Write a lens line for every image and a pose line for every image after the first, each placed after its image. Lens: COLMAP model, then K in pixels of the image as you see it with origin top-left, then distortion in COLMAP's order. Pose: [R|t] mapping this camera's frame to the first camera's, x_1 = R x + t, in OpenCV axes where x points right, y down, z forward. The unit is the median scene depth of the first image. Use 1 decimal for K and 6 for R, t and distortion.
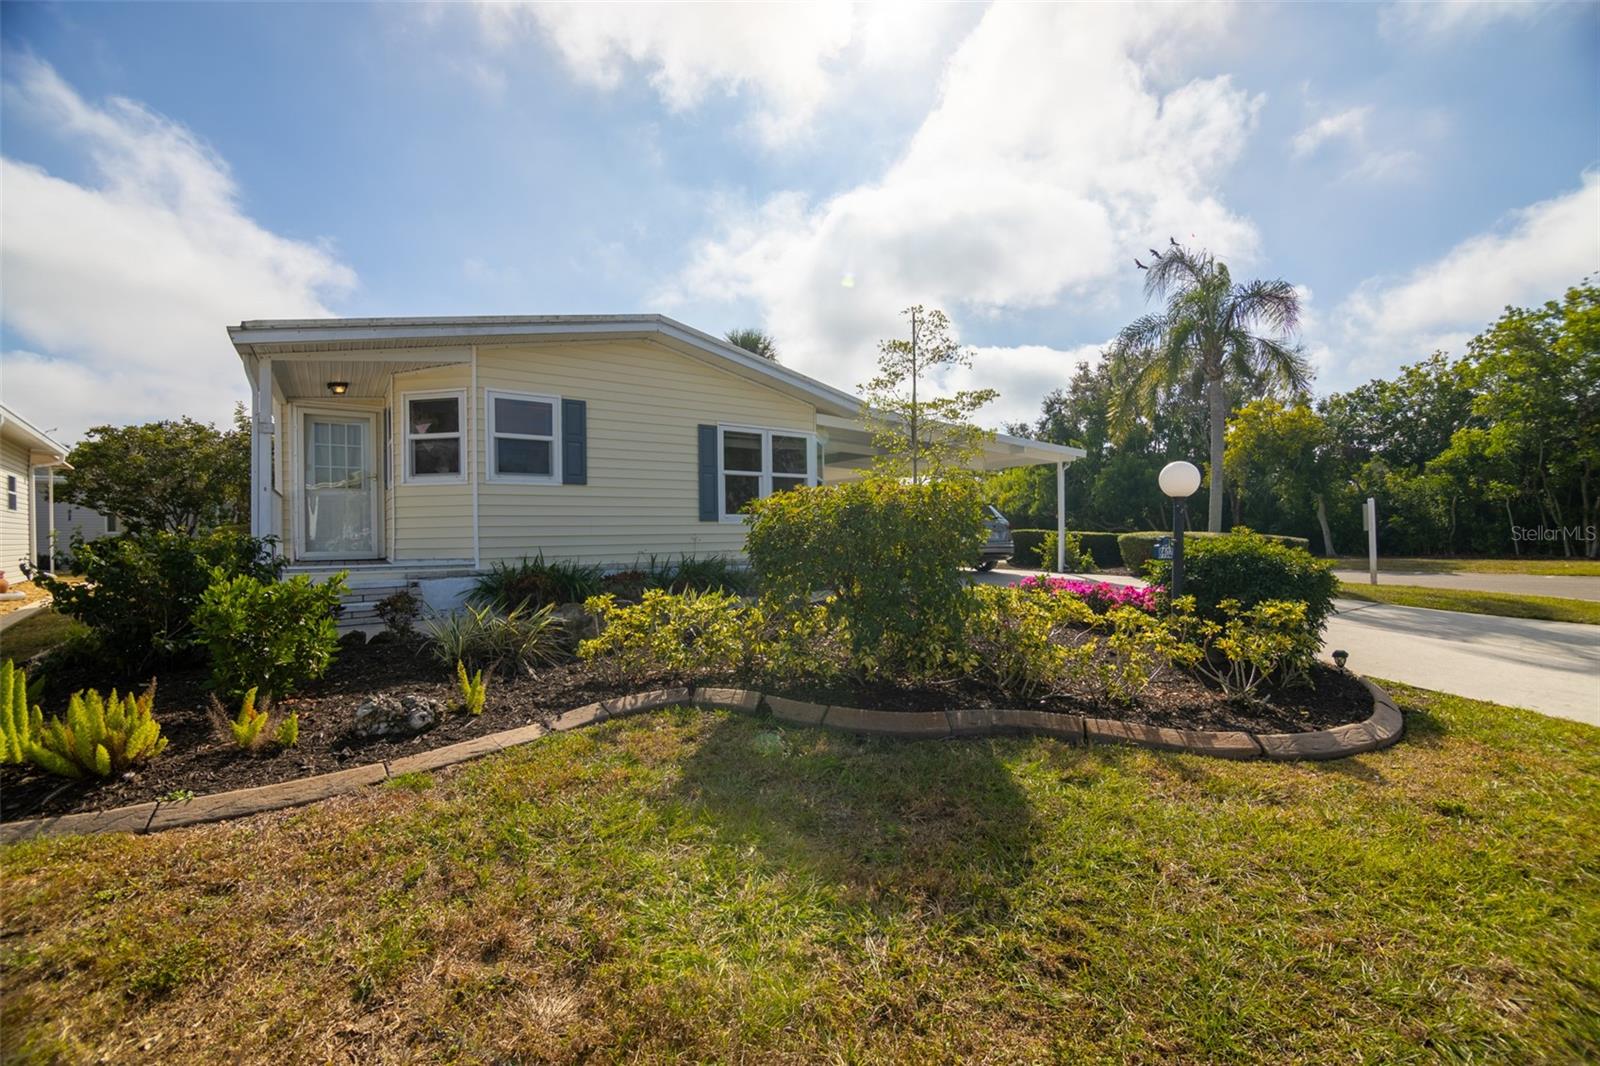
lens RADIAL K [[659.0, 0, 799.5], [0, 659.0, 534.5], [0, 0, 1]] dist [0.006771, -0.000343]
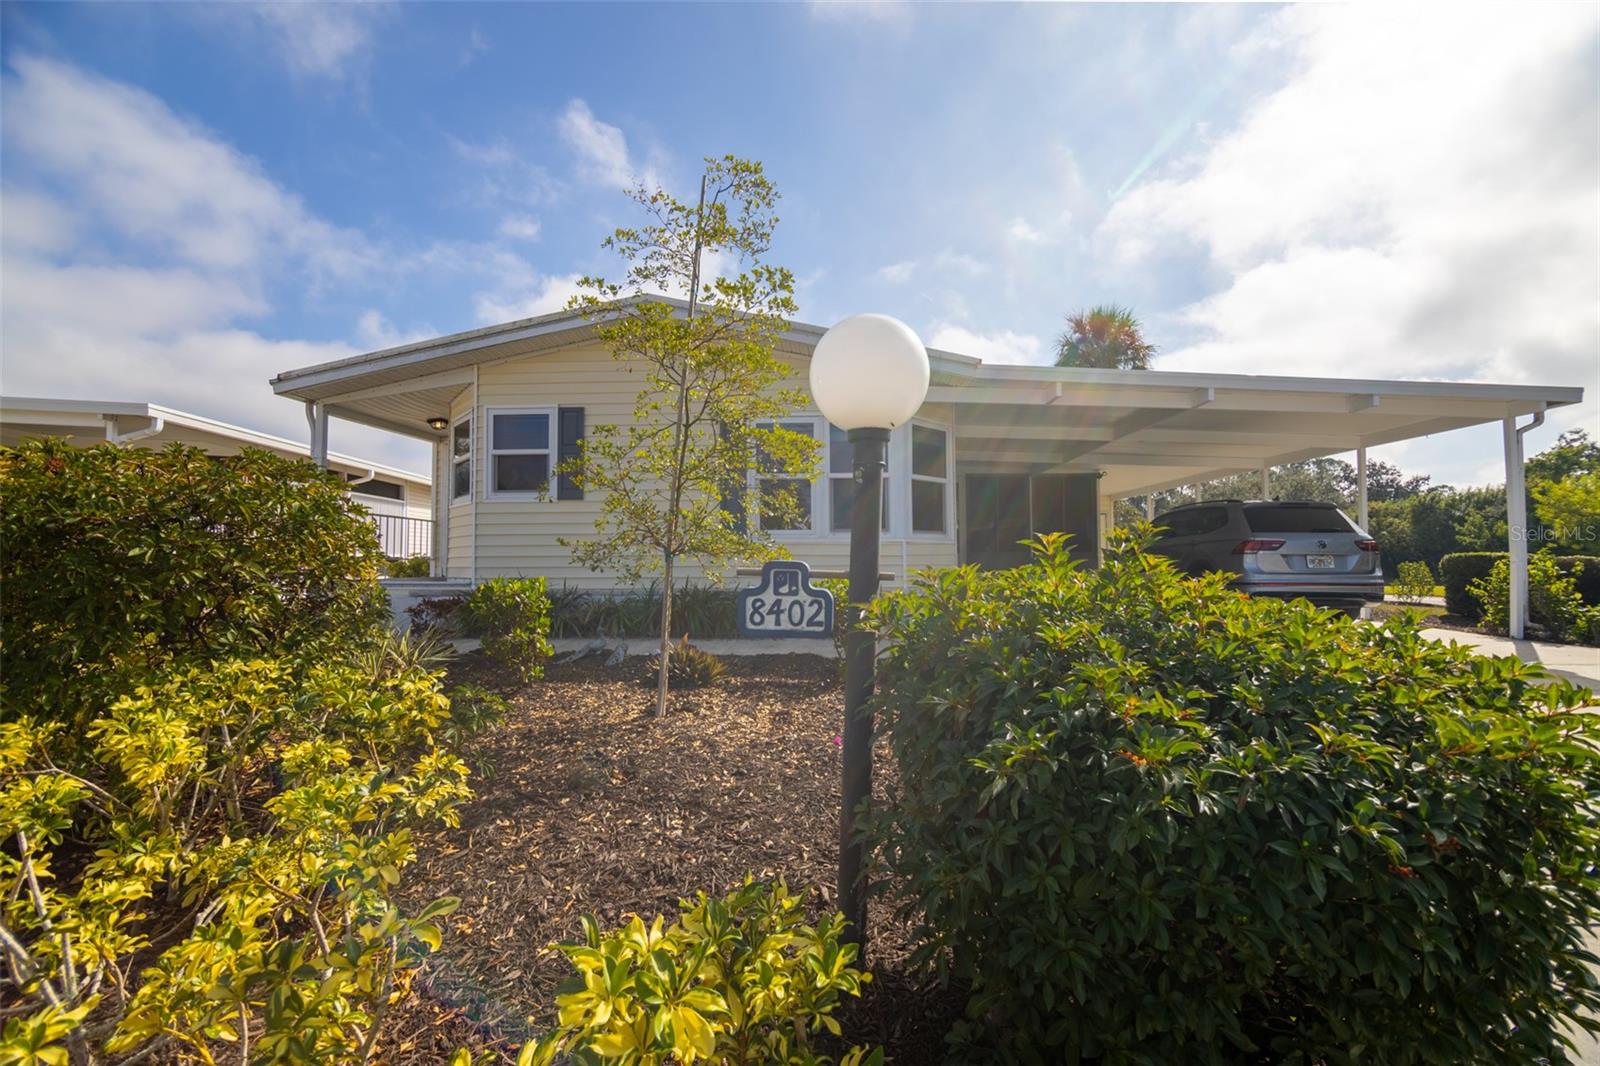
lens RADIAL K [[659.0, 0, 800.1], [0, 659.0, 530.4], [0, 0, 1]] dist [0.006771, -0.000343]
pose [[0.793193, -0.015323, -0.608778, 0.472176], [-0.005834, 0.999446, -0.032757, -0.005810], [0.608943, 0.029535, 0.792664, 0.485213]]
